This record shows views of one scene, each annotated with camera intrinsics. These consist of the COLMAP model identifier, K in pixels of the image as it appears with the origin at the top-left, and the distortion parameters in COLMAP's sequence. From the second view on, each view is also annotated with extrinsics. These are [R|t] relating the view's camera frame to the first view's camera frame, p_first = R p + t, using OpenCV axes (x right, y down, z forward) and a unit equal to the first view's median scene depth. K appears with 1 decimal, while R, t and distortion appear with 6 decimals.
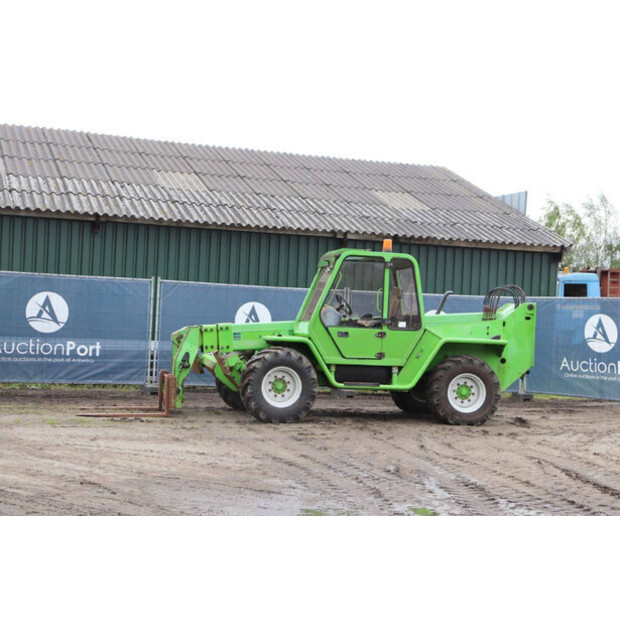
lens RADIAL K [[1133.5, 0, 314.5], [0, 1133.5, 308.1], [0, 0, 1]] dist [0.244957, 0.000000]
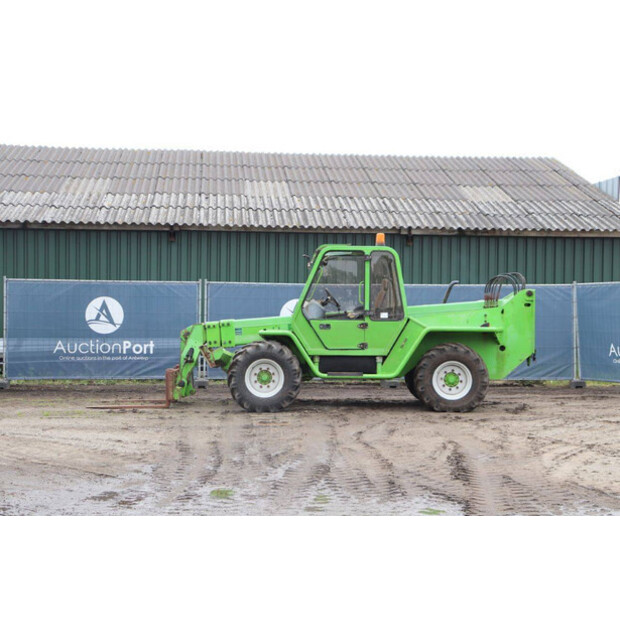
lens RADIAL K [[1045.2, 0, 315.5], [0, 1045.2, 314.6], [0, 0, 1]] dist [0.289705, 0.000000]
pose [[0.973175, -0.034326, -0.227491, 0.198775], [0.035601, 0.999365, 0.001505, 0.008810], [0.227295, -0.009563, 0.973779, 0.055698]]
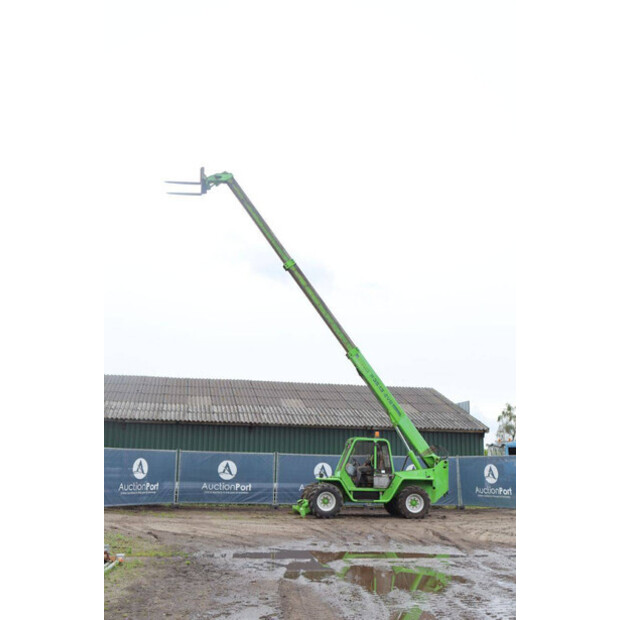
lens RADIAL K [[693.8, 0, 309.9], [0, 693.8, 310.6], [0, 0, 1]] dist [-0.020615, 0.000000]
pose [[0.990770, -0.053751, -0.124438, 0.103601], [0.025239, 0.975117, -0.220249, 0.002074], [0.133181, 0.215075, 0.967474, -0.320369]]
